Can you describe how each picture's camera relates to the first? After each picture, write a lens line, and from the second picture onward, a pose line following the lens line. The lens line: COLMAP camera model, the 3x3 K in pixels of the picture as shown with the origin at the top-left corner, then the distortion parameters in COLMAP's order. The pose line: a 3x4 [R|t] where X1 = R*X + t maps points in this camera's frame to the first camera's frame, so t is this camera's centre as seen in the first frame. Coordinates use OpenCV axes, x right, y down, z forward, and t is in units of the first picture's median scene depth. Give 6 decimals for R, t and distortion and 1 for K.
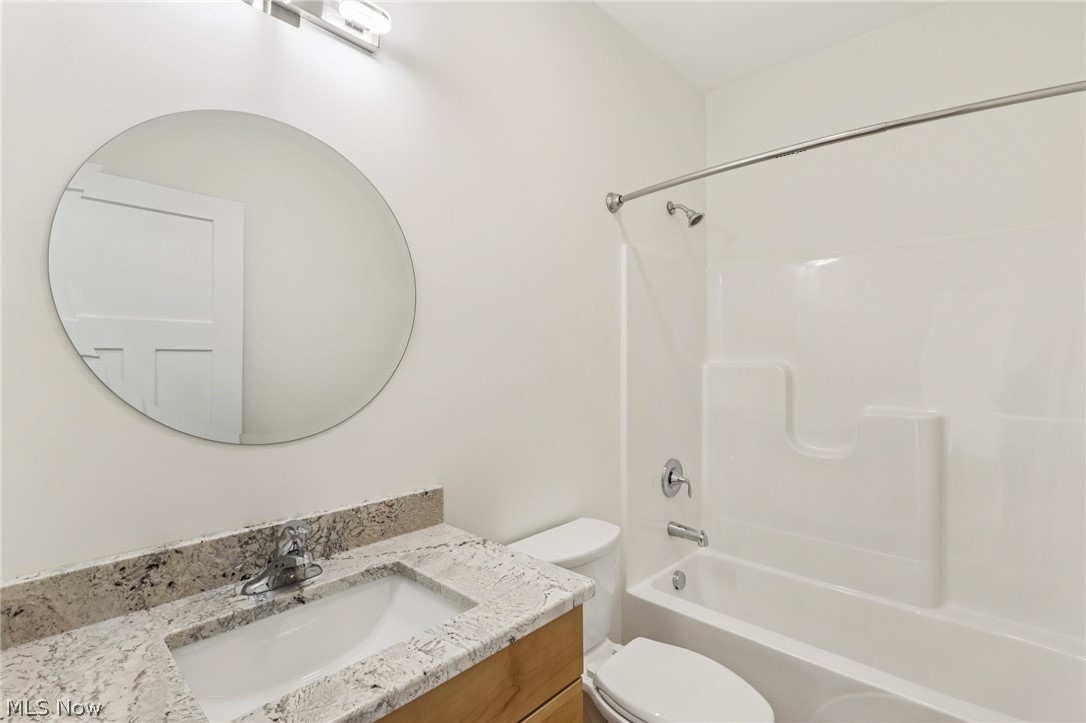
lens RADIAL K [[504.3, 0, 543.4], [0, 504.3, 359.6], [0, 0, 1]] dist [-0.000916, 0.000993]
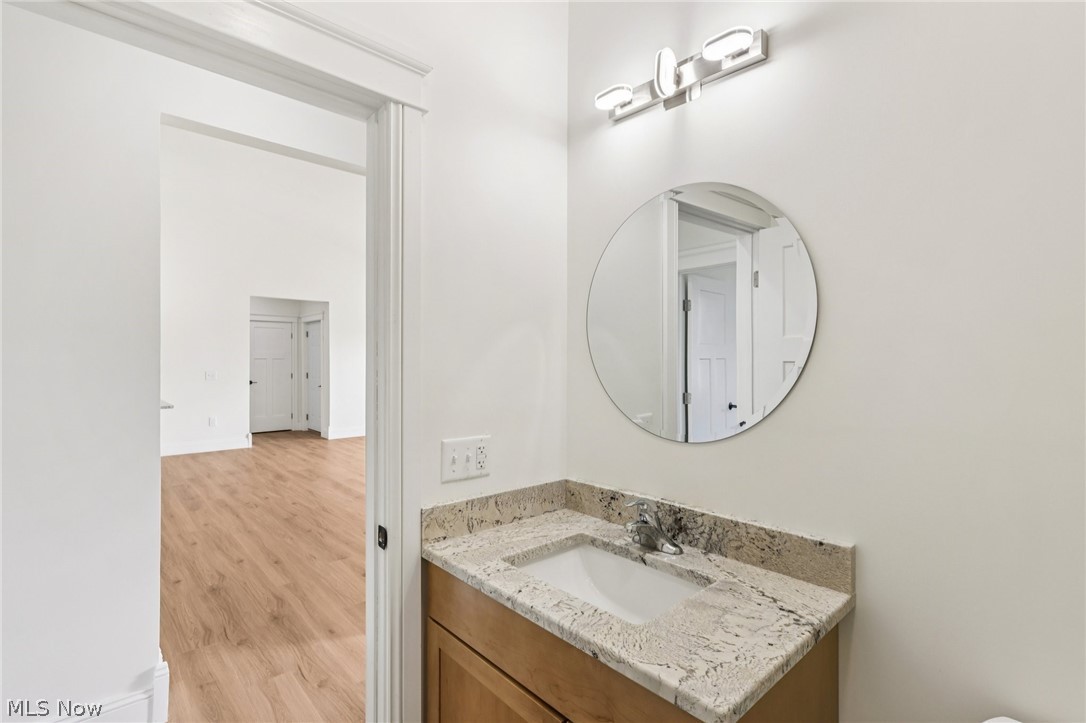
lens RADIAL K [[504.3, 0, 543.2], [0, 504.3, 362.0], [0, 0, 1]] dist [-0.000916, 0.000993]
pose [[-0.089682, -0.002165, -0.995968, 0.813328], [-0.003291, 0.999993, -0.001878, -0.033523], [0.995965, 0.003109, -0.089688, 0.822226]]
